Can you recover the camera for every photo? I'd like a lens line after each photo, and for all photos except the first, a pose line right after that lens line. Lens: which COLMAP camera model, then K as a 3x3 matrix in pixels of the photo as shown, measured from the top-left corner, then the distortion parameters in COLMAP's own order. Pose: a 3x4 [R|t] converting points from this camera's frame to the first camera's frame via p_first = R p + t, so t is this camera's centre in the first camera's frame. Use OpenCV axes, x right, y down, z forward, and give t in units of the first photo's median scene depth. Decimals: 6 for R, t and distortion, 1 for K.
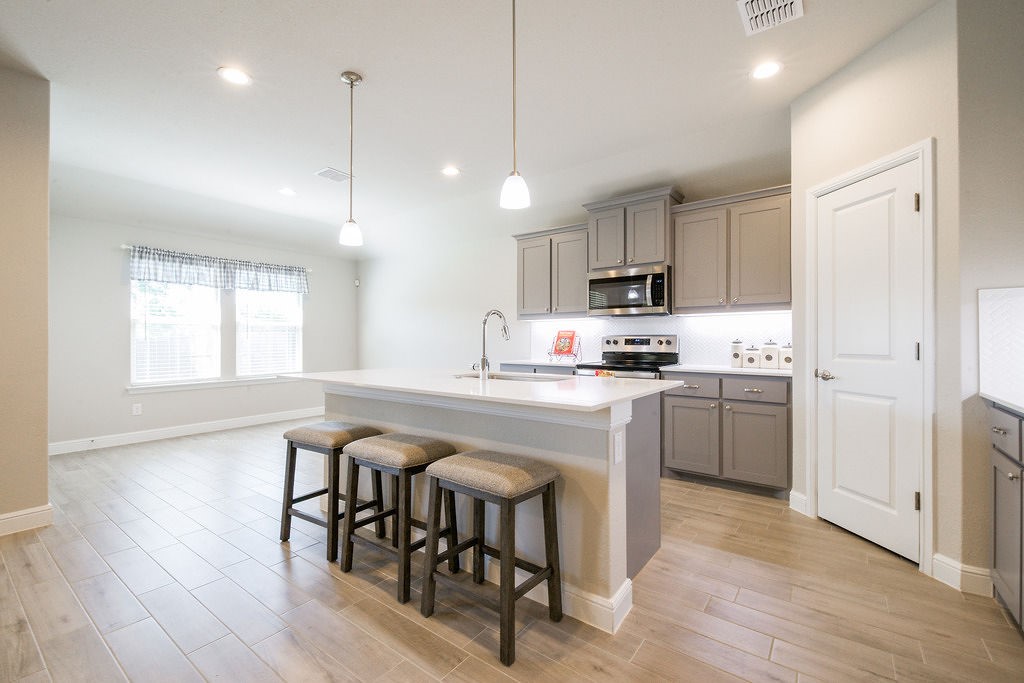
lens RADIAL K [[434.9, 0, 509.7], [0, 434.9, 338.4], [0, 0, 1]] dist [0.003670, -0.001186]
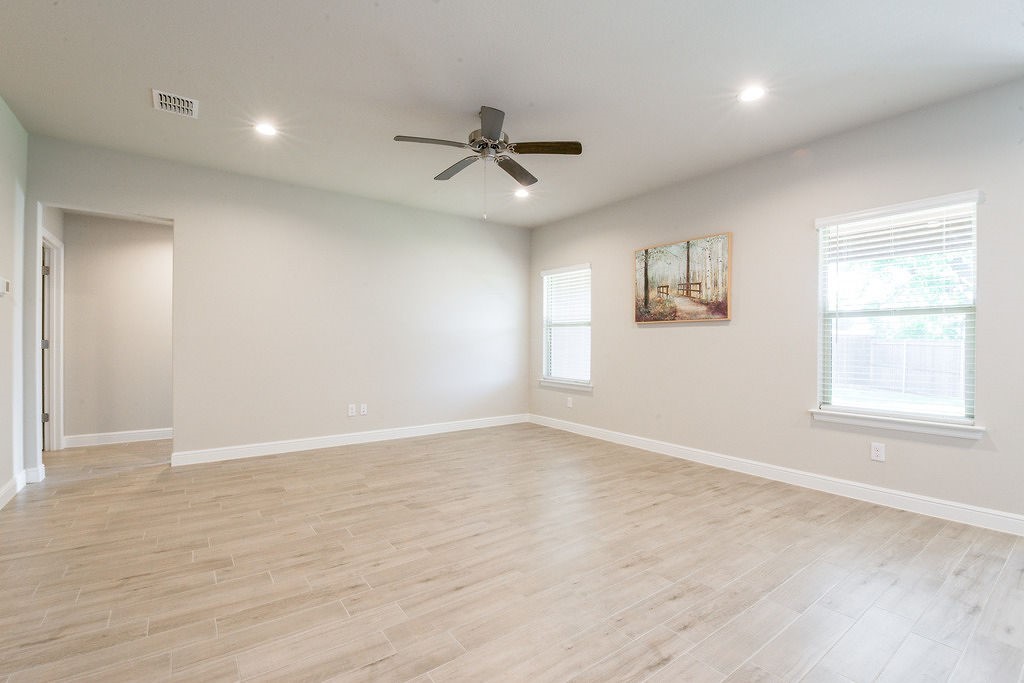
lens RADIAL K [[449.2, 0, 504.0], [0, 449.2, 339.7], [0, 0, 1]] dist [-0.004455, -0.007774]
pose [[-0.302977, -0.005429, -0.952982, 0.112116], [-0.000509, 0.999985, -0.005534, -0.002443], [0.952998, -0.001192, -0.302976, 0.089066]]
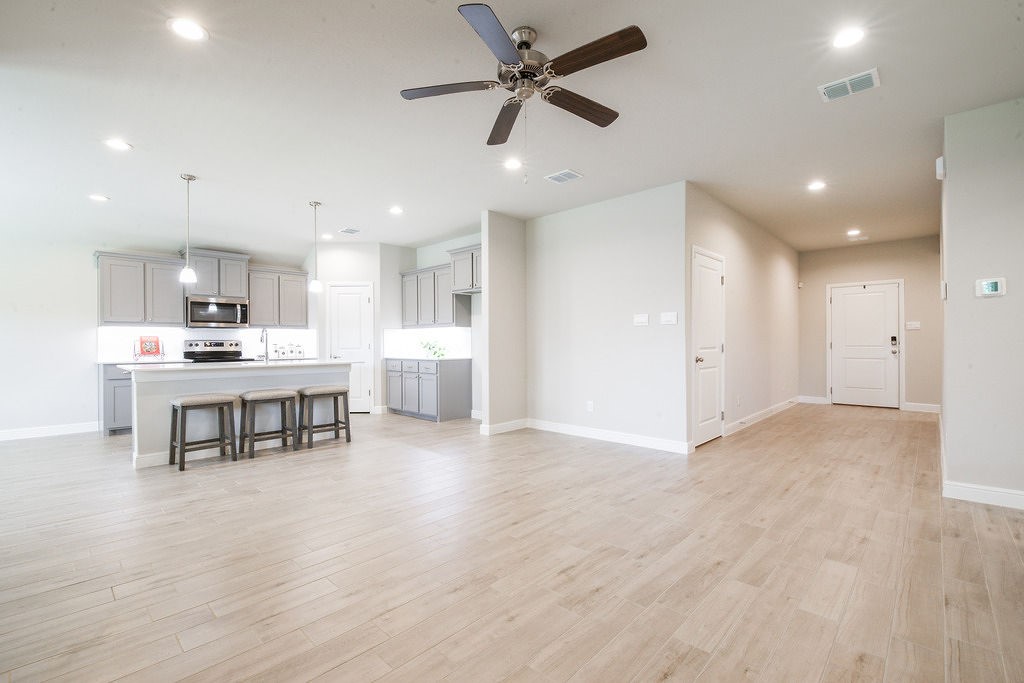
lens RADIAL K [[449.2, 0, 508.3], [0, 449.2, 339.8], [0, 0, 1]] dist [-0.004455, -0.007774]
pose [[0.118150, 0.005710, 0.992979, -1.238779], [-0.000894, 0.999984, -0.005644, -0.000661], [-0.992995, -0.000221, 0.118154, -0.230922]]
